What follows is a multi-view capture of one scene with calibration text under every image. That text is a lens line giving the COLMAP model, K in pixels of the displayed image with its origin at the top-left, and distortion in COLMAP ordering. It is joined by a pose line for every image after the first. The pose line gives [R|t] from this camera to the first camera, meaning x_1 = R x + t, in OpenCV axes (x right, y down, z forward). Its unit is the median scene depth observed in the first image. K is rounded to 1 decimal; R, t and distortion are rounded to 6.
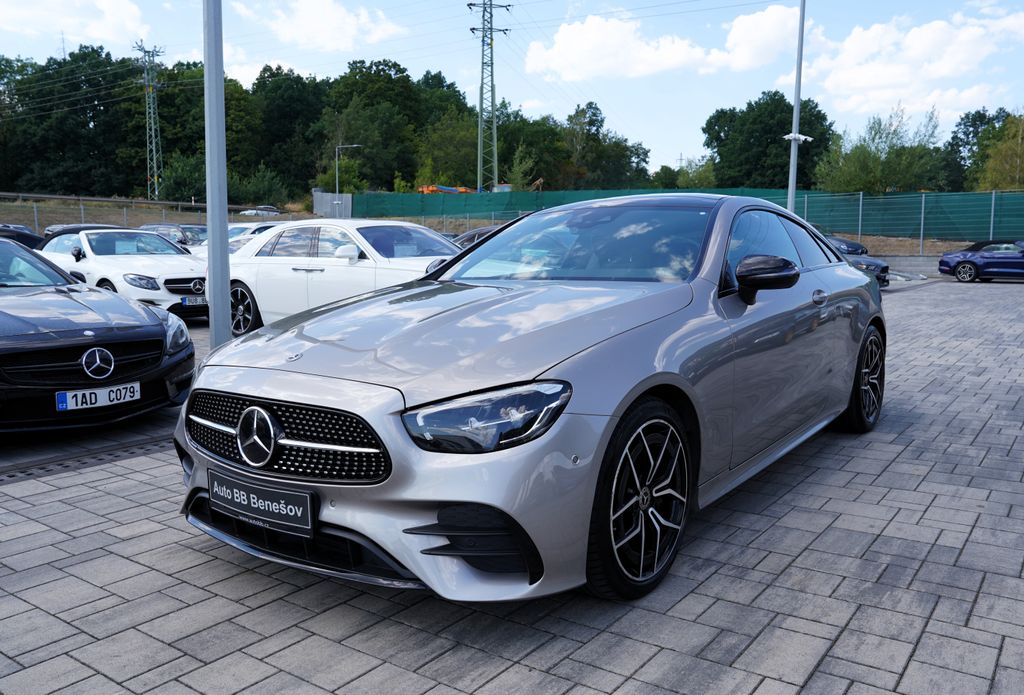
lens RADIAL K [[809.0, 0, 541.3], [0, 809.0, 344.5], [0, 0, 1]] dist [-0.090014, 0.099148]
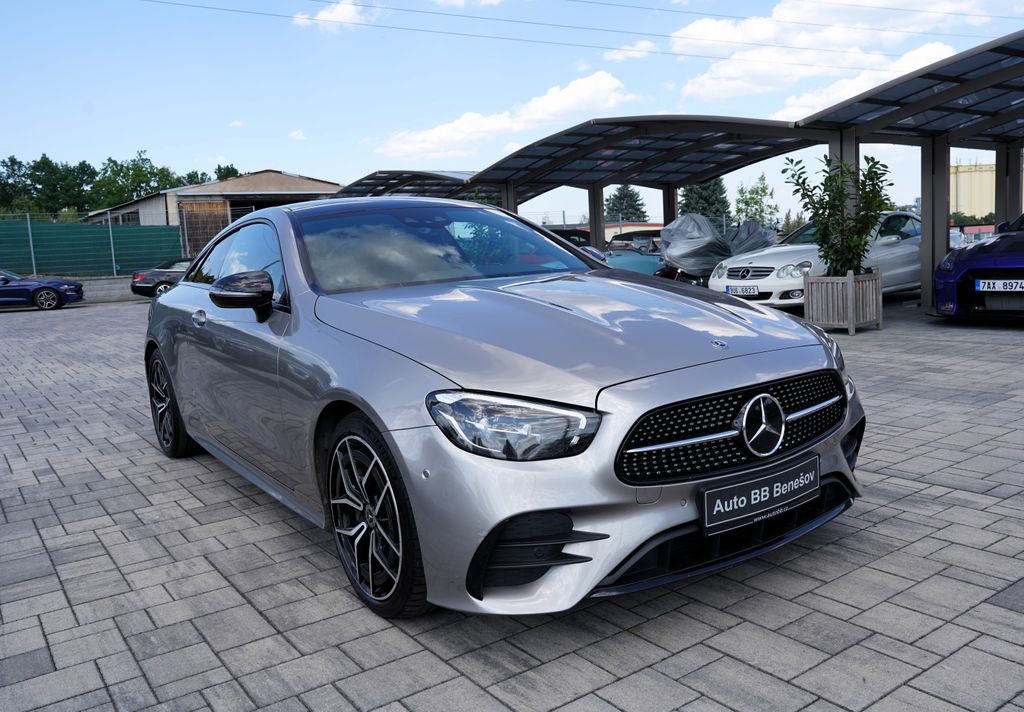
lens RADIAL K [[834.2, 0, 512.0], [0, 834.2, 356.0], [0, 0, 1]] dist [-0.011427, -0.000592]
pose [[0.337037, -0.125945, 0.933030, -1.396369], [0.155519, 0.984846, 0.076761, -0.091323], [-0.928558, 0.119232, 0.351516, 0.930977]]
